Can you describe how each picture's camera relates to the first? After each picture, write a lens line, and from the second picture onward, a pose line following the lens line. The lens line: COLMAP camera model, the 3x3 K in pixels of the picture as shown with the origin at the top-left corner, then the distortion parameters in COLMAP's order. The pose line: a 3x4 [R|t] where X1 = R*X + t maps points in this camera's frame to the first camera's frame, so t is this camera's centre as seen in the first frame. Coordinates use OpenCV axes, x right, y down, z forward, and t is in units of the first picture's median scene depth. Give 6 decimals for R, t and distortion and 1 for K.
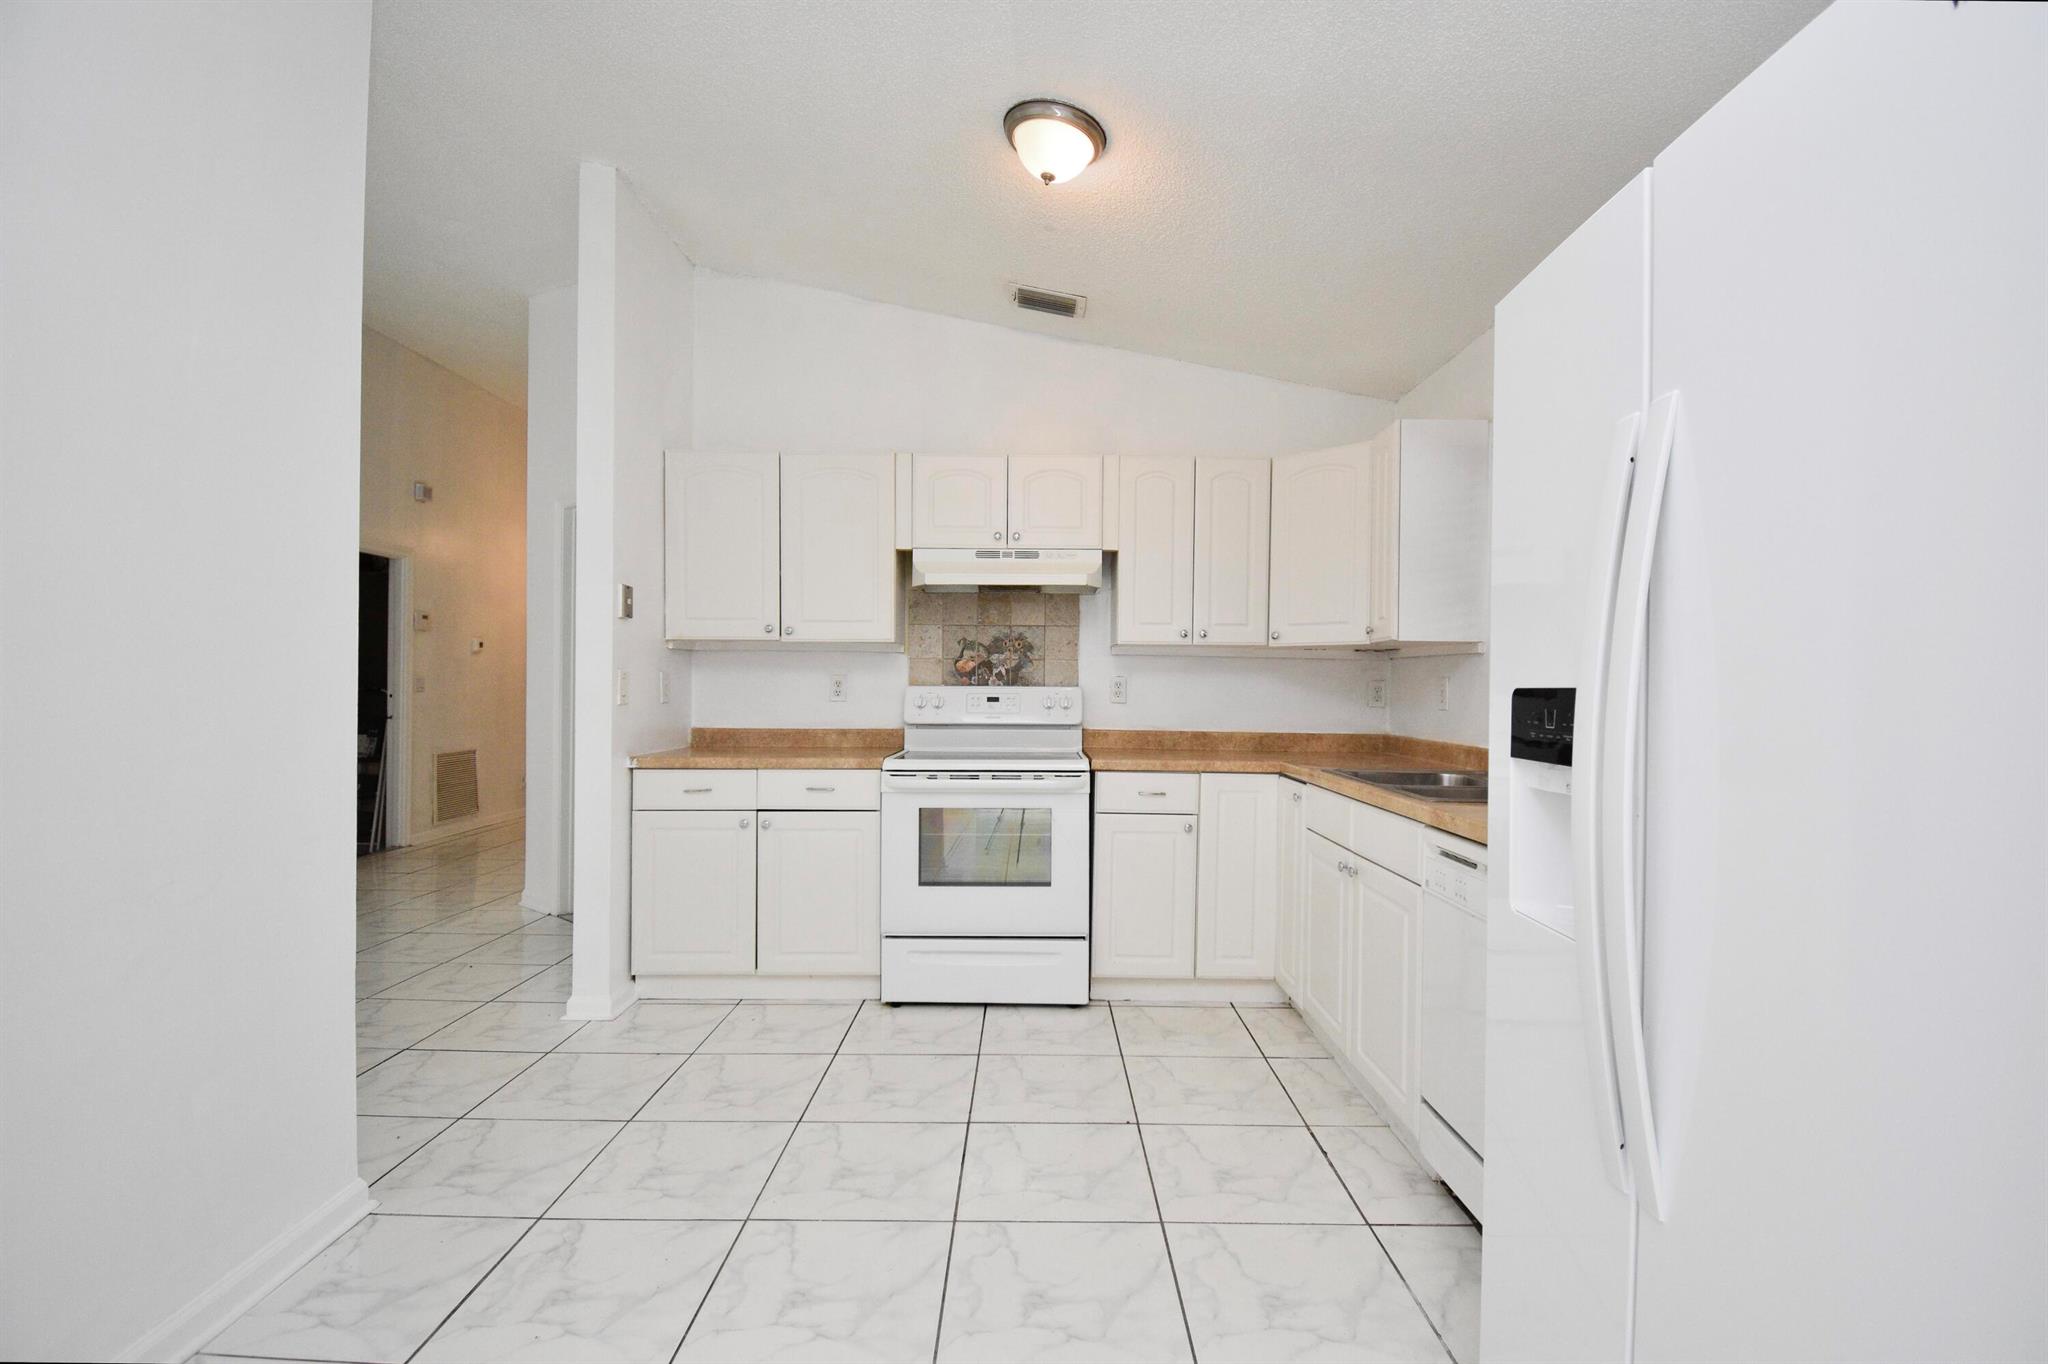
lens RADIAL K [[900.2, 0, 1017.9], [0, 900.2, 691.7], [0, 0, 1]] dist [0.023486, -0.028332]
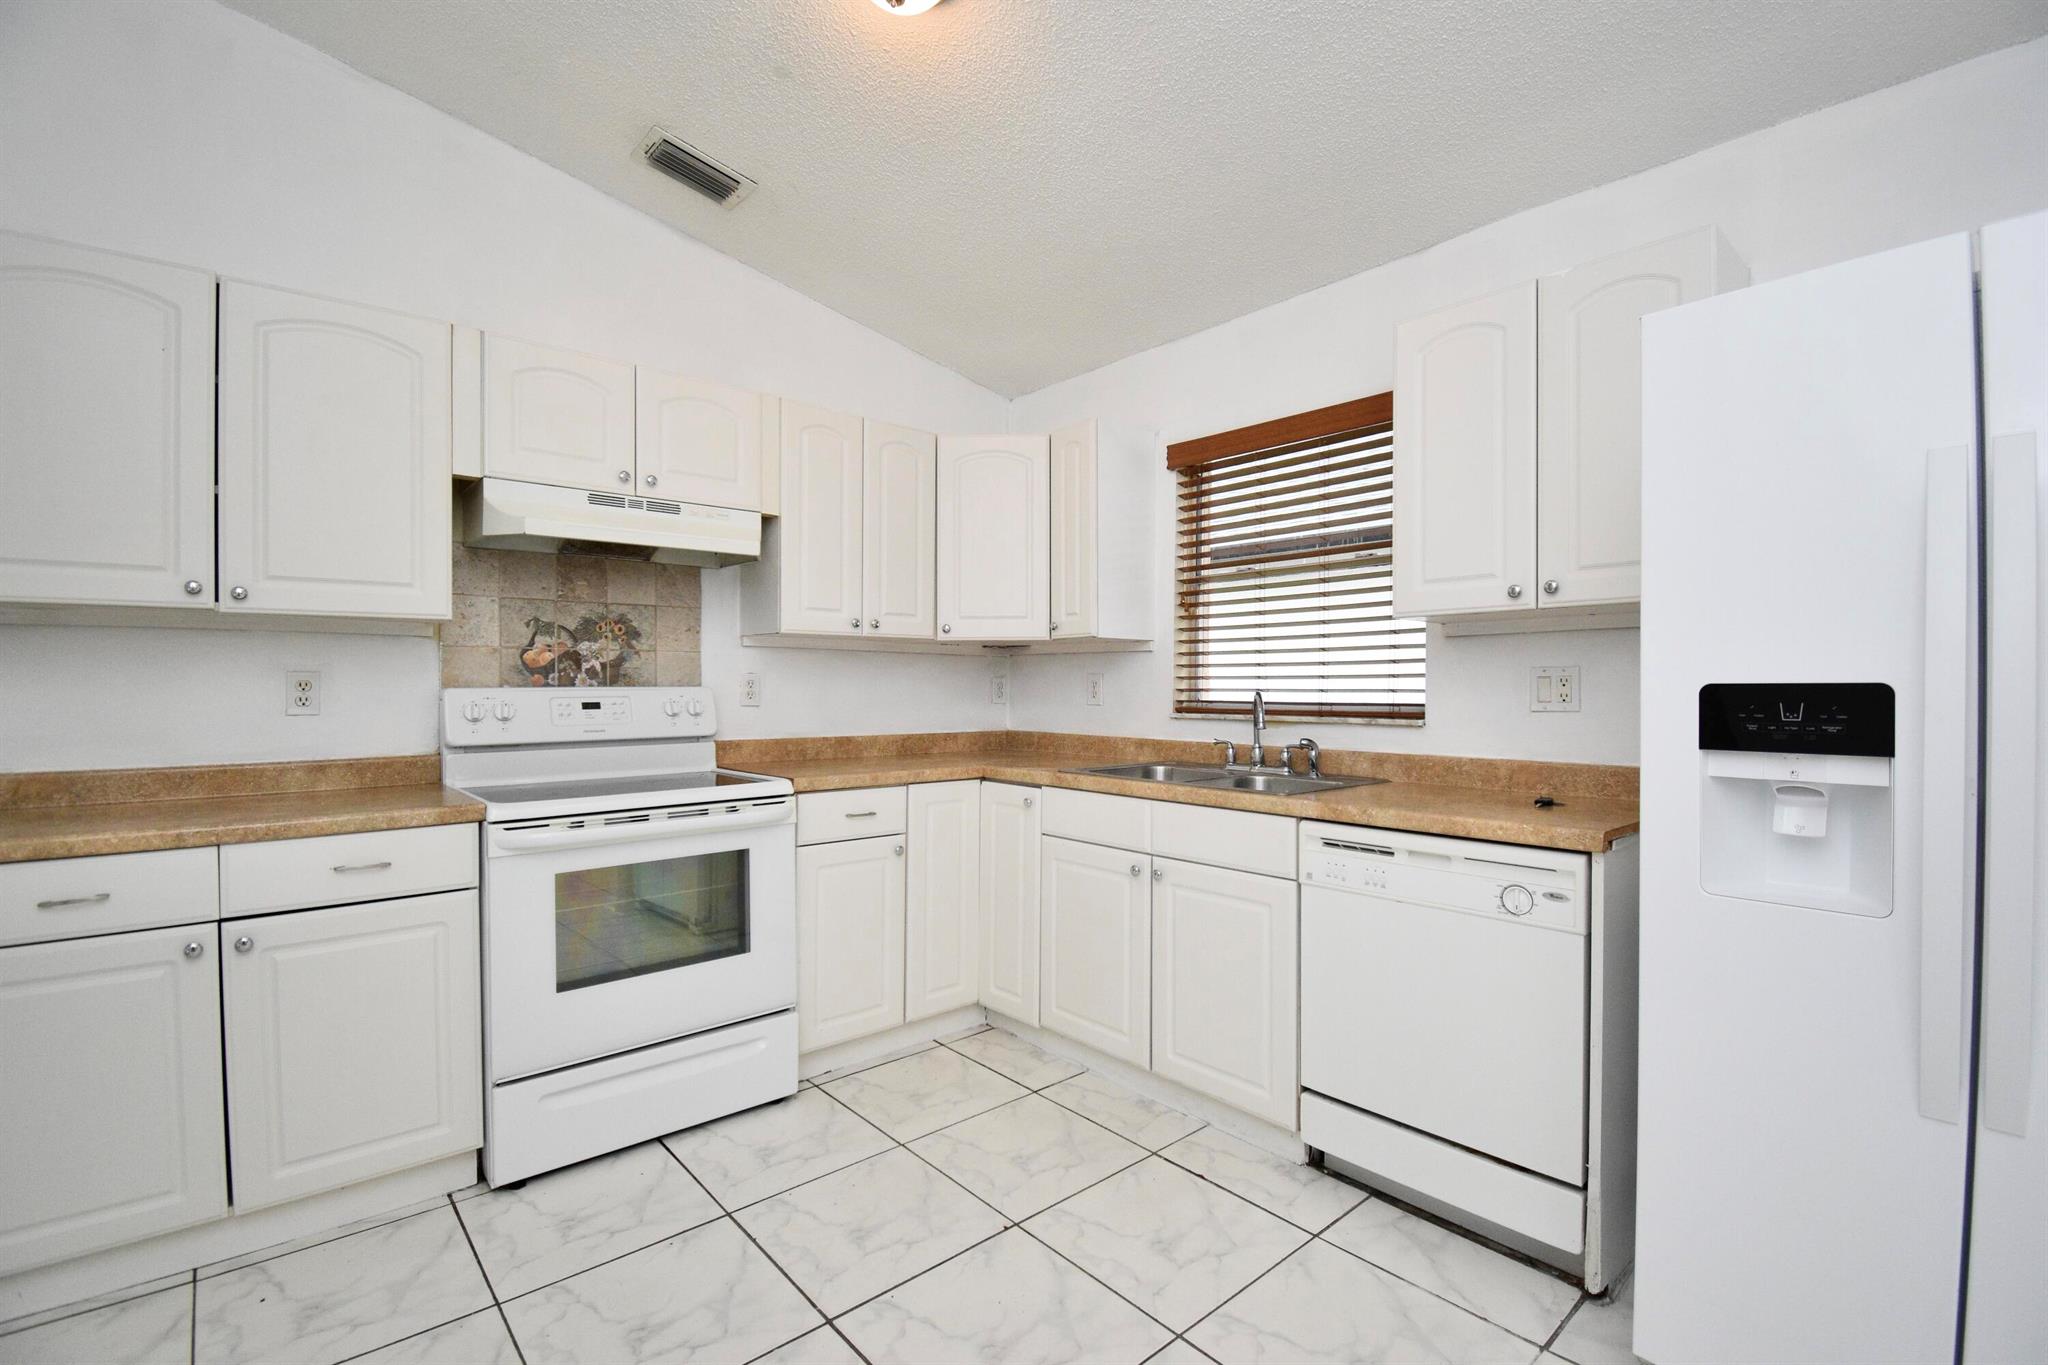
lens RADIAL K [[900.2, 0, 1017.9], [0, 900.2, 692.2], [0, 0, 1]] dist [0.023486, -0.028332]
pose [[0.753677, -0.015960, 0.657051, -0.254203], [0.012749, 0.999872, 0.009664, -0.004927], [-0.657121, 0.001093, 0.753784, 0.250569]]
